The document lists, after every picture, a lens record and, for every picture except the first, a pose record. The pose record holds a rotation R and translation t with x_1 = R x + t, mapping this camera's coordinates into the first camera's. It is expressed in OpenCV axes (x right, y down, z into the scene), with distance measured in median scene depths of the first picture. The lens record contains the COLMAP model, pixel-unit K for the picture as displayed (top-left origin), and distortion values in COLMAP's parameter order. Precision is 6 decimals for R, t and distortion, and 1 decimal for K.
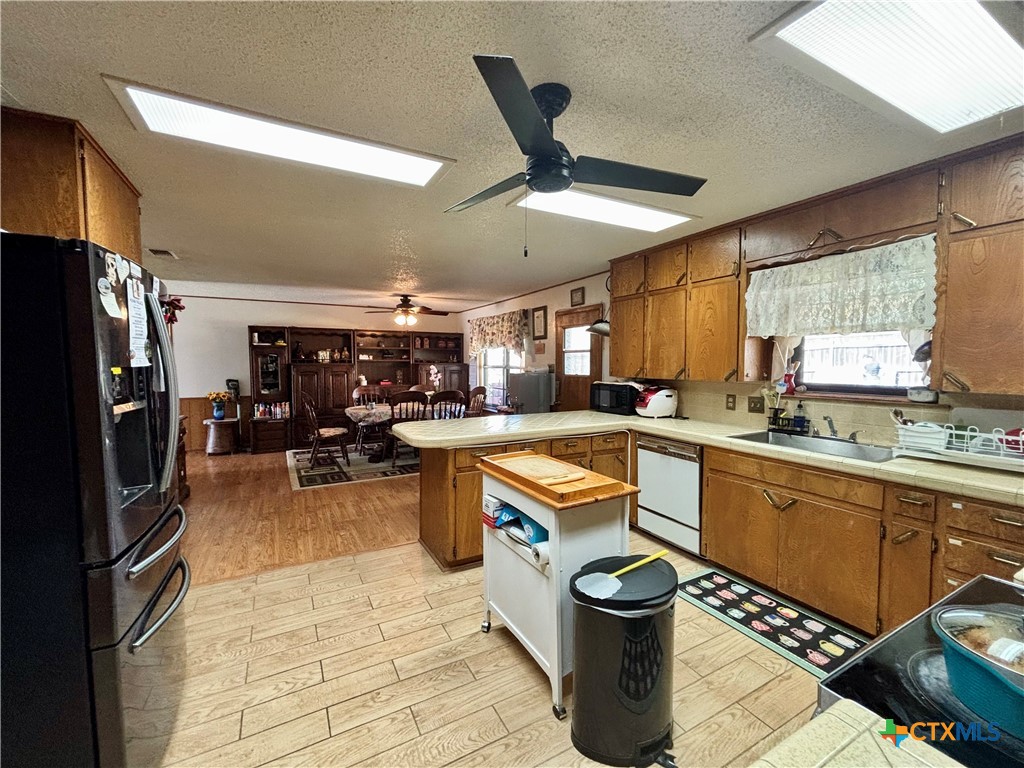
lens RADIAL K [[421.6, 0, 512.6], [0, 421.6, 391.5], [0, 0, 1]] dist [-0.000054, -0.000044]
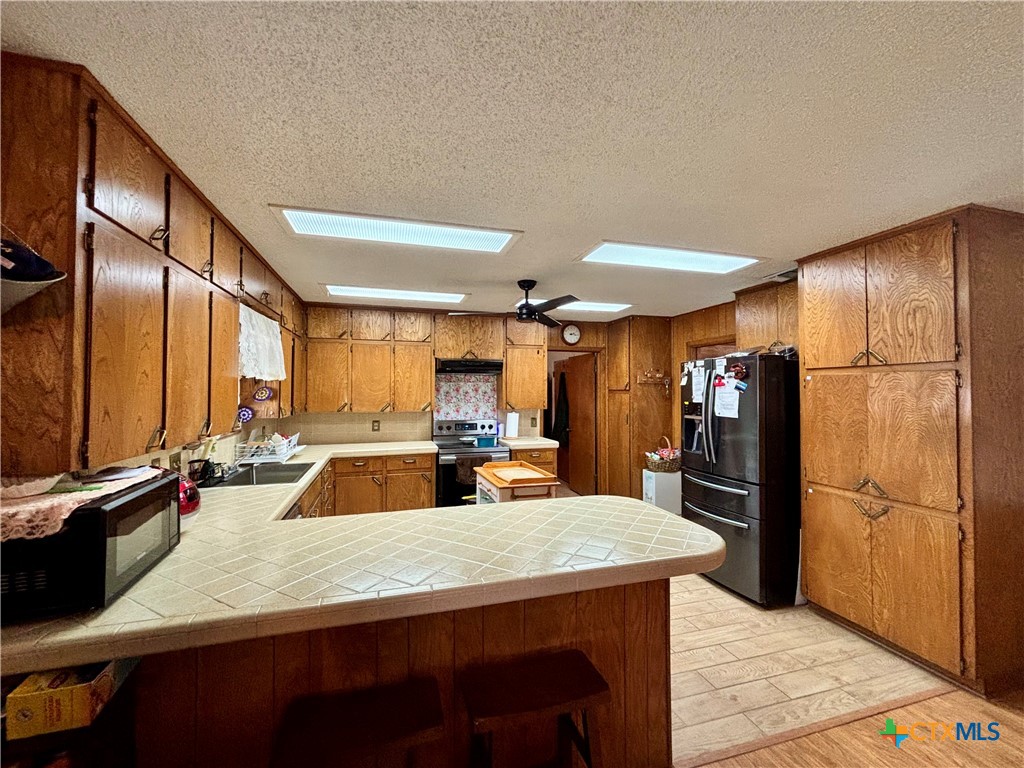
lens RADIAL K [[421.6, 0, 512.7], [0, 421.6, 383.2], [0, 0, 1]] dist [-0.000054, -0.000044]
pose [[-0.975923, -0.002201, 0.218103, -0.228447], [0.005544, 0.999376, 0.034893, -0.164099], [-0.218044, 0.035262, -0.975302, 2.285770]]
